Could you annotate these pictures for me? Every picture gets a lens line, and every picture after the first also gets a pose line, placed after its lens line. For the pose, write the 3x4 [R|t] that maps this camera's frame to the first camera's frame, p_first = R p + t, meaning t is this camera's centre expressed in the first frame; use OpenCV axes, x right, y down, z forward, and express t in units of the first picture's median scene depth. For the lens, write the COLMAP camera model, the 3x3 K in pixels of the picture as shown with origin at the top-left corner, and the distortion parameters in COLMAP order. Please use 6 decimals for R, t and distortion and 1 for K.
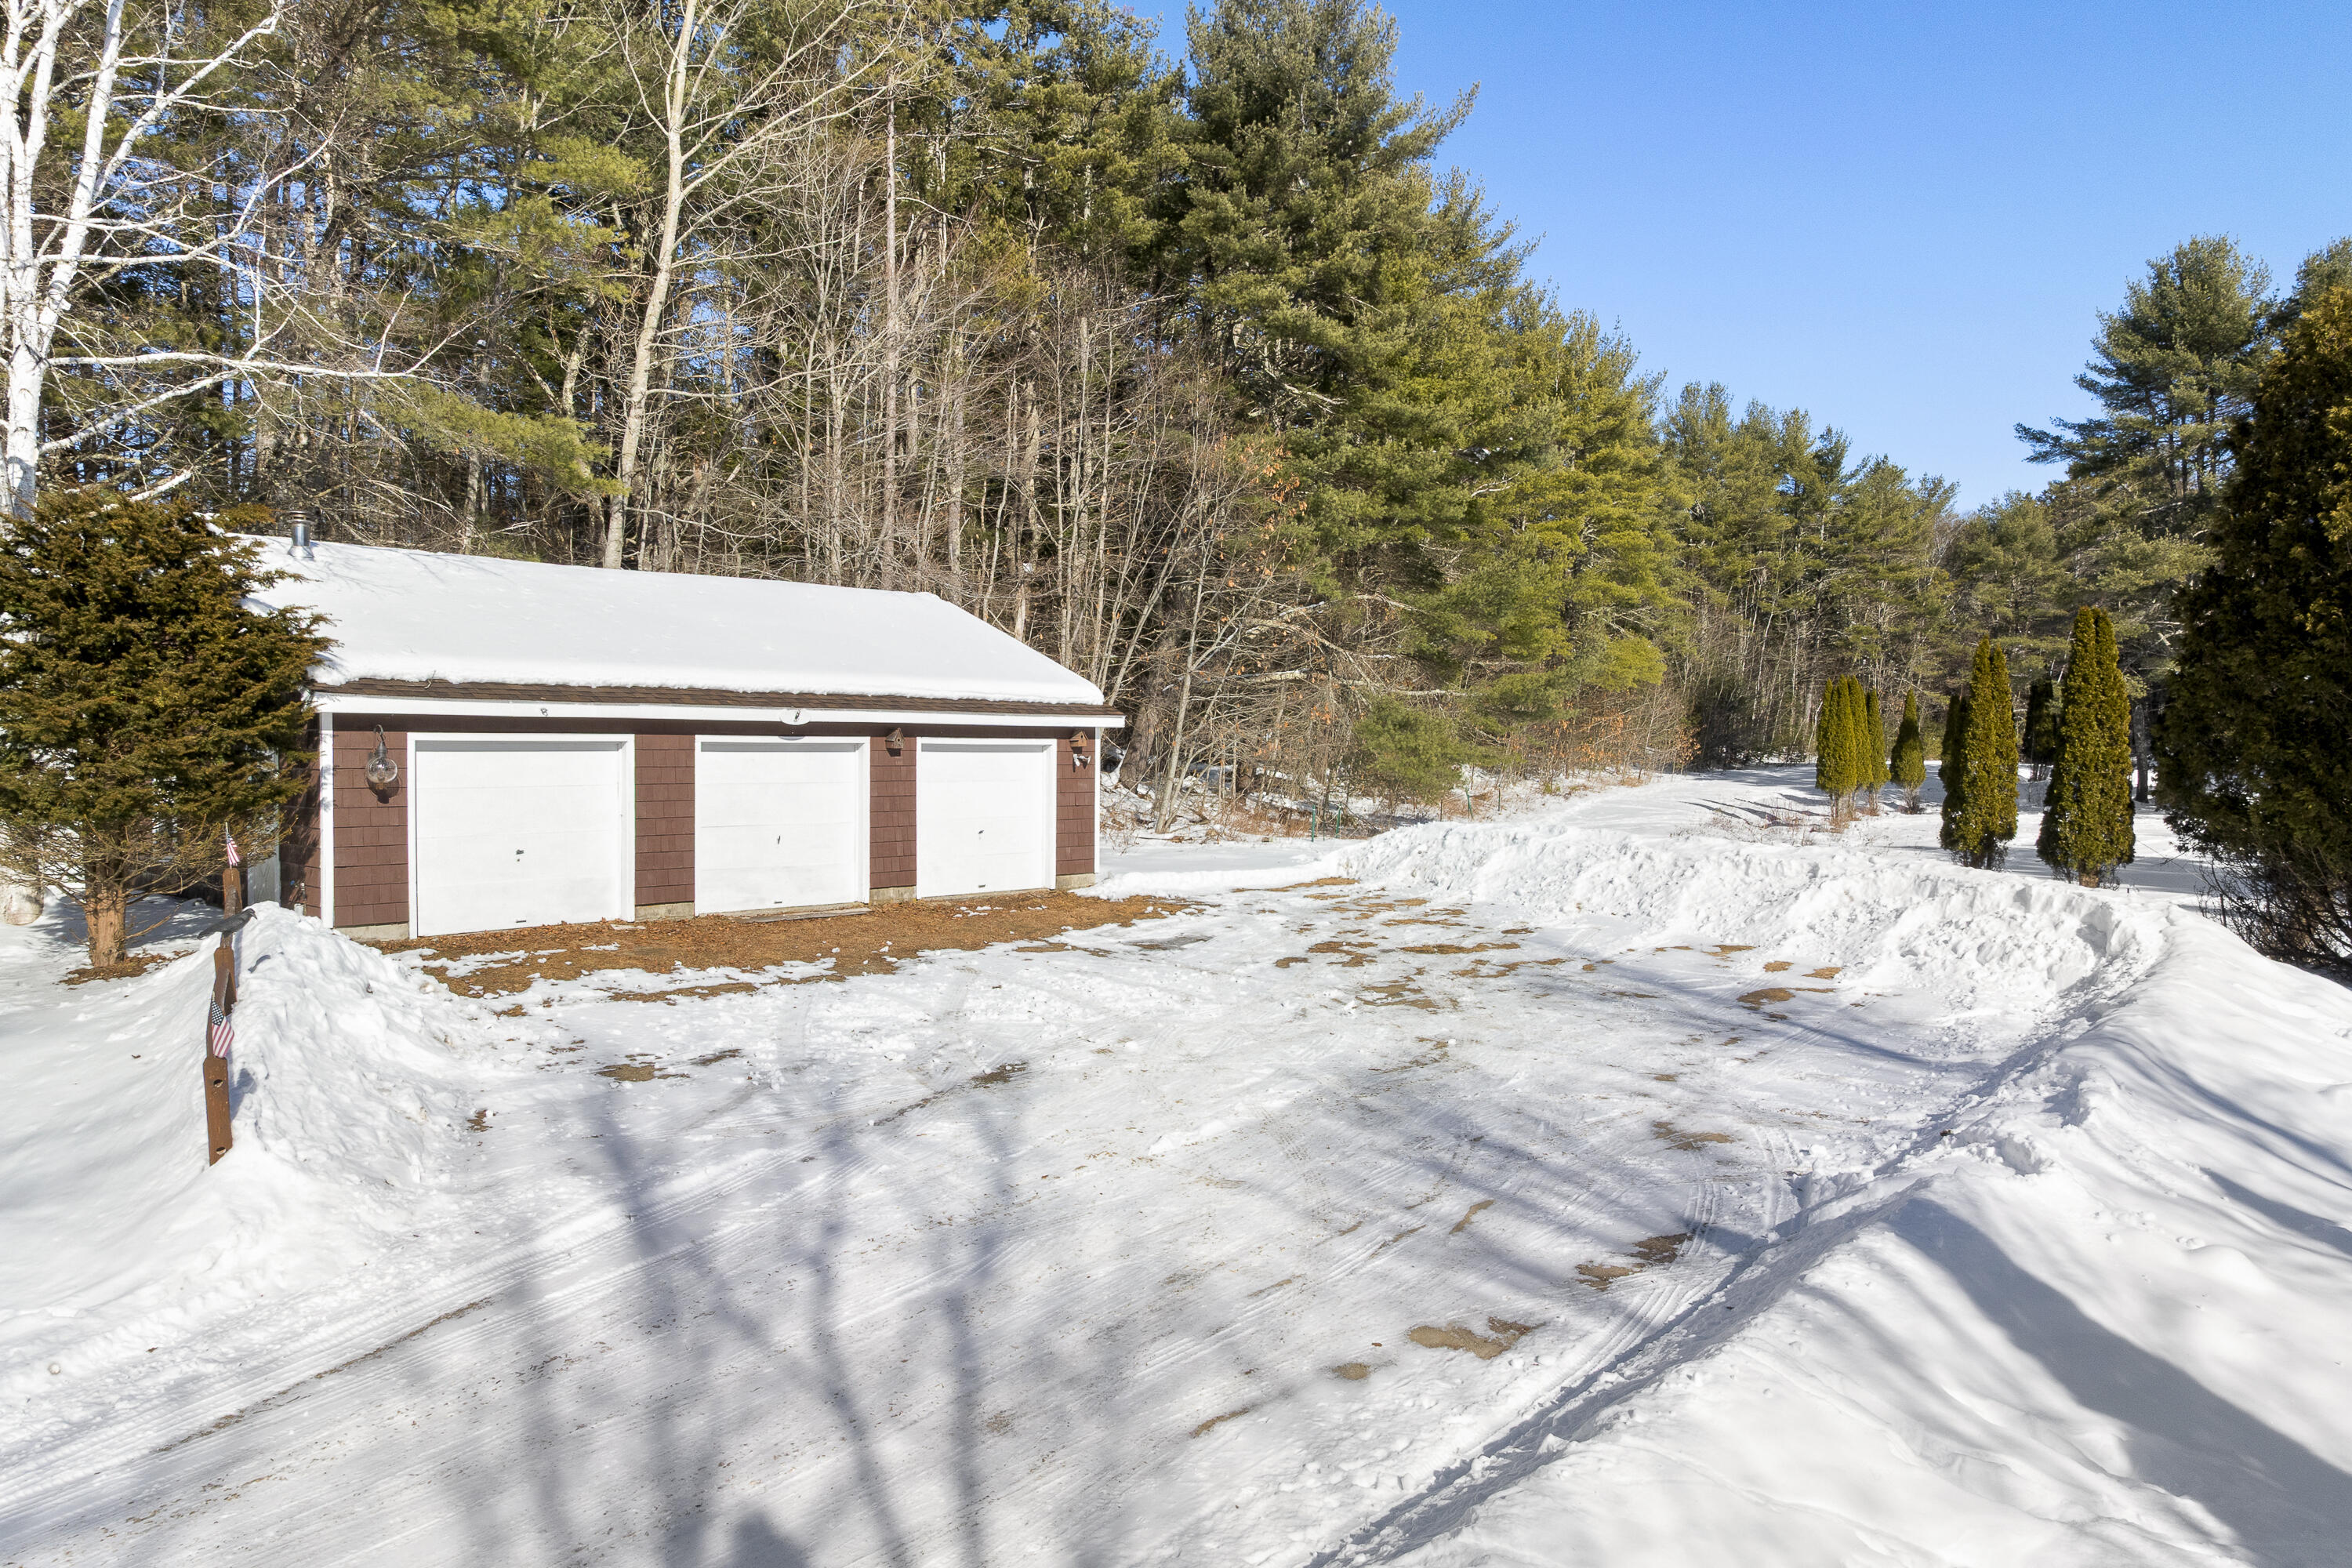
lens RADIAL K [[1695.4, 0, 1178.4], [0, 1695.4, 812.7], [0, 0, 1]] dist [0.001471, -0.000567]
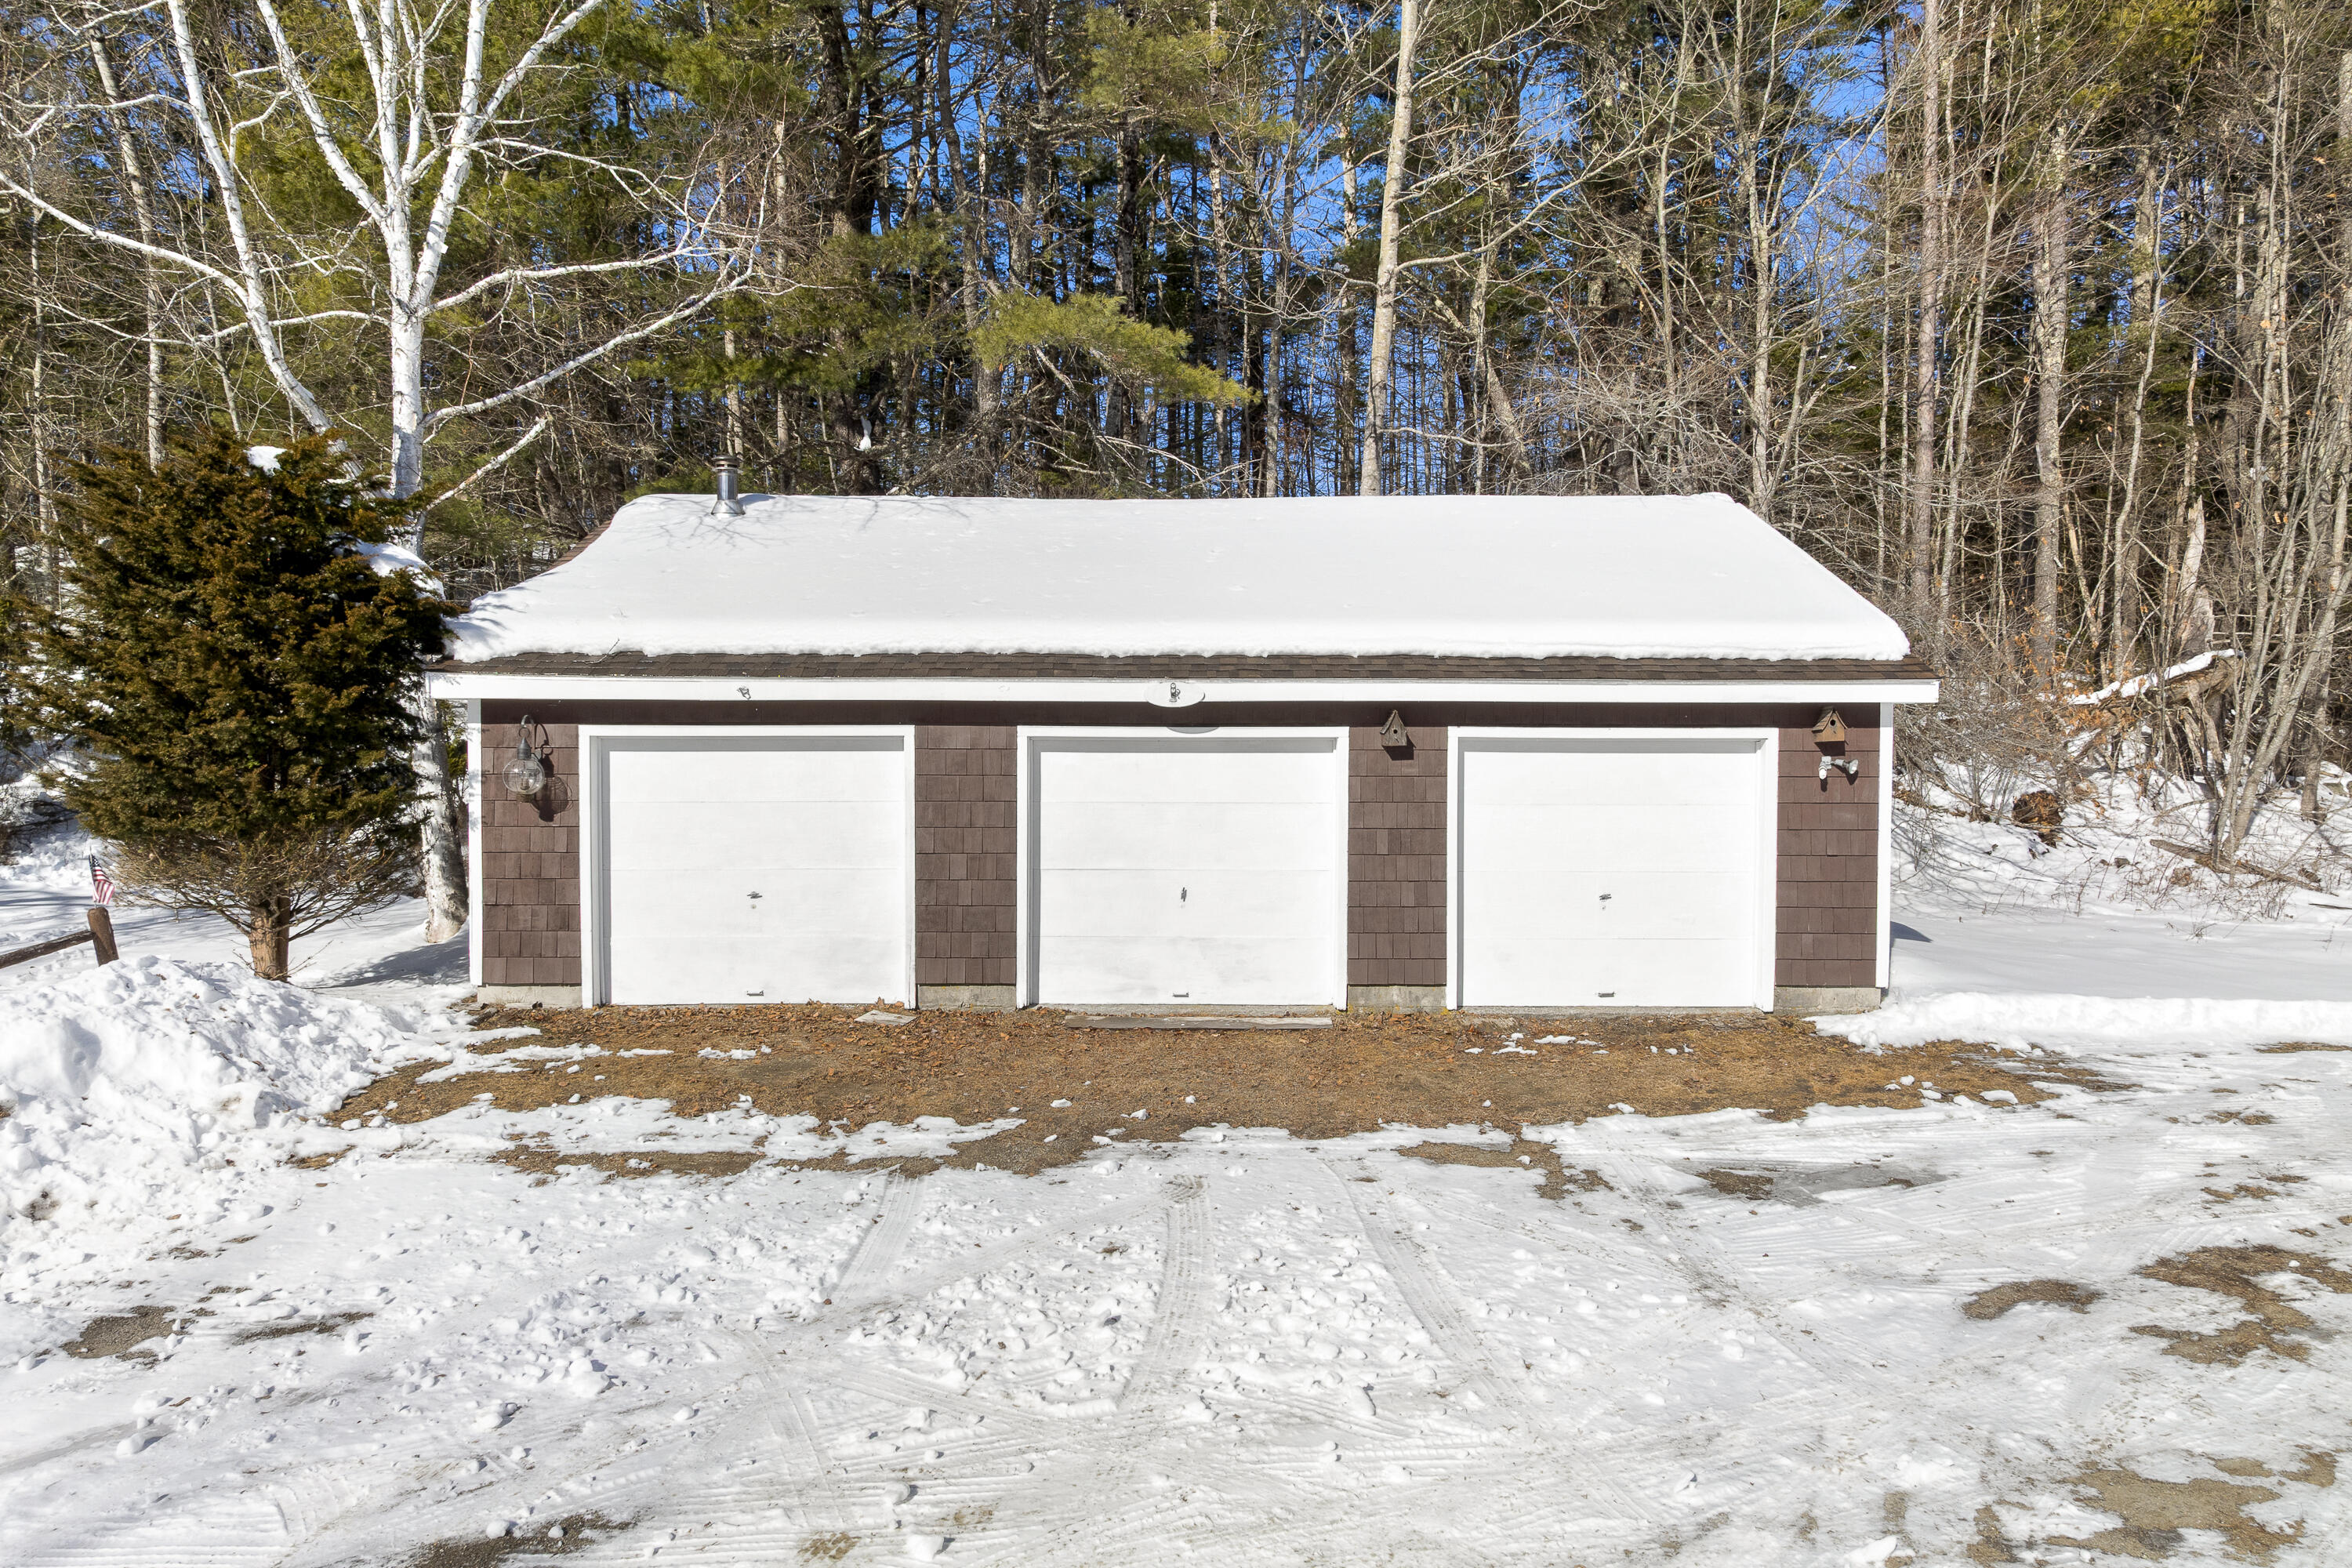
lens RADIAL K [[1627.7, 0, 1176.0], [0, 1627.7, 784.0], [0, 0, 1]] dist [-0.004409, 0.002892]
pose [[0.682831, 0.014382, -0.730434, 0.192067], [-0.026251, 0.999644, -0.004857, -0.021003], [0.730104, 0.022491, 0.682966, 0.586269]]
